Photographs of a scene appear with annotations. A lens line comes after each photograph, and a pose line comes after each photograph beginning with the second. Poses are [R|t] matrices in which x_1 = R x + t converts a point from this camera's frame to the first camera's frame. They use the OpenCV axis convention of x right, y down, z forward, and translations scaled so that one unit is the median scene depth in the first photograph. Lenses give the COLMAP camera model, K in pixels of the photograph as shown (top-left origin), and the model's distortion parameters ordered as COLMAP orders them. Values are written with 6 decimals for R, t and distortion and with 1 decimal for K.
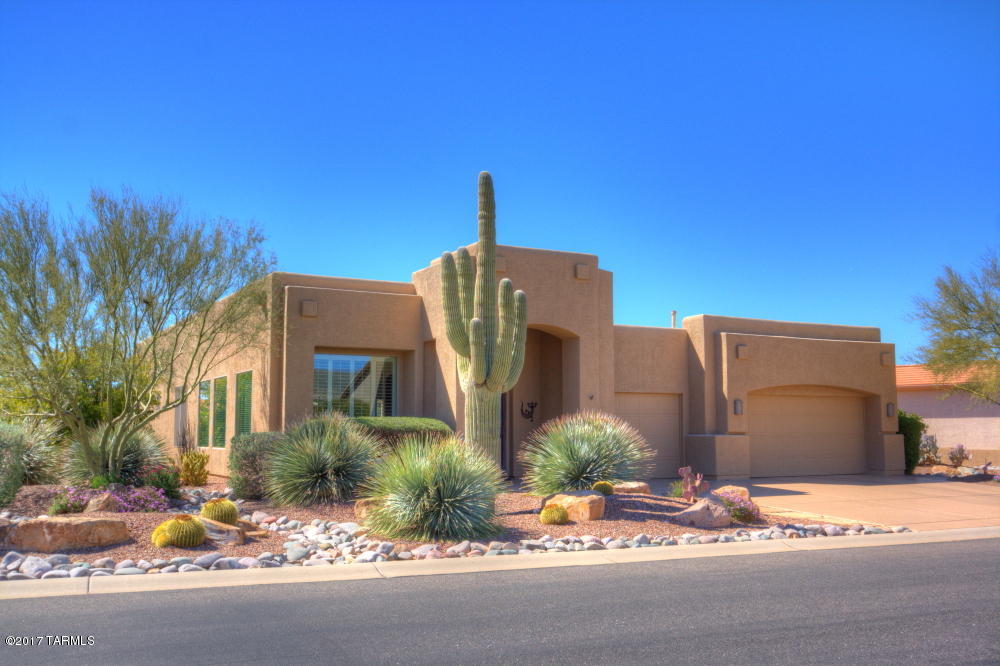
lens RADIAL K [[973.1, 0, 501.6], [0, 973.1, 328.9], [0, 0, 1]] dist [-0.022412, 0.000000]
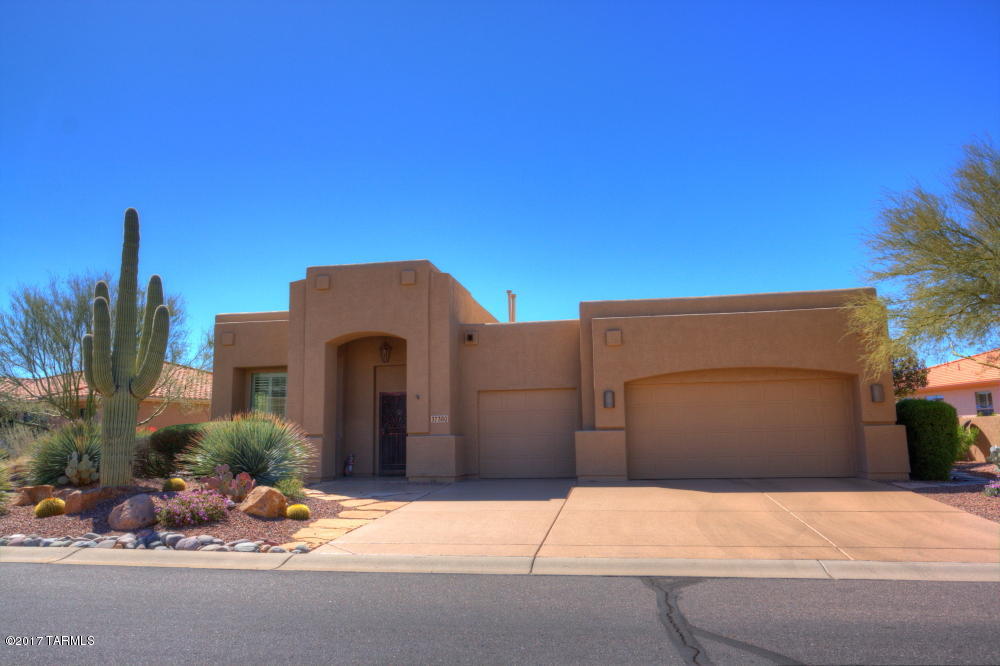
lens RADIAL K [[726.9, 0, 501.6], [0, 726.9, 338.8], [0, 0, 1]] dist [-0.003132, 0.013361]
pose [[0.774921, -0.099362, -0.624200, 0.589918], [0.082677, 0.995016, -0.055748, 0.054120], [0.626628, -0.008406, 0.779273, 0.414963]]
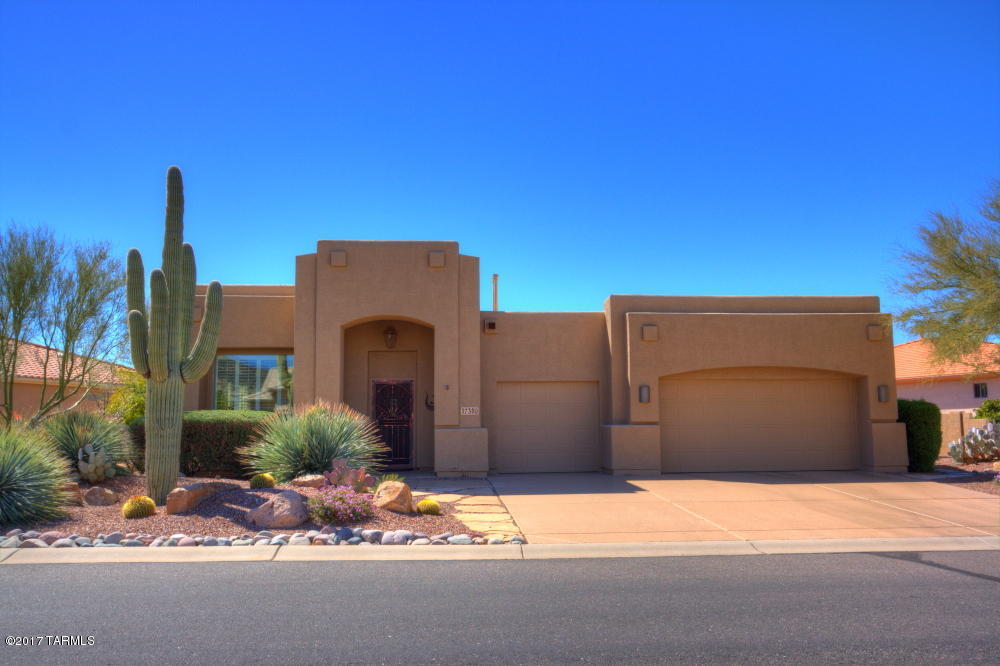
lens RADIAL K [[840.6, 0, 500.4], [0, 840.6, 341.9], [0, 0, 1]] dist [0.006213, 0.010144]
pose [[0.910570, -0.049168, -0.410421, 0.443908], [0.051301, 0.998666, -0.005820, 0.029841], [0.410160, -0.015756, 0.911877, 0.233348]]
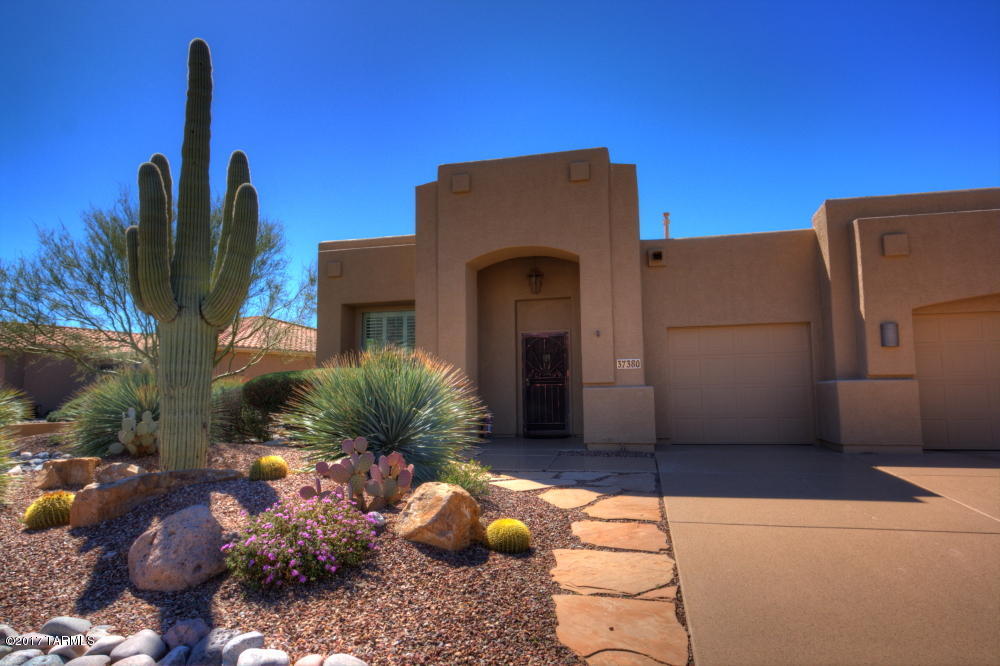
lens RADIAL K [[584.0, 0, 501.5], [0, 584.0, 339.6], [0, 0, 1]] dist [-0.012163, -0.001248]
pose [[0.737538, -0.070700, -0.671595, 0.308590], [0.083570, 0.996416, -0.013120, 0.068029], [0.670115, -0.046449, 0.740802, 0.561928]]
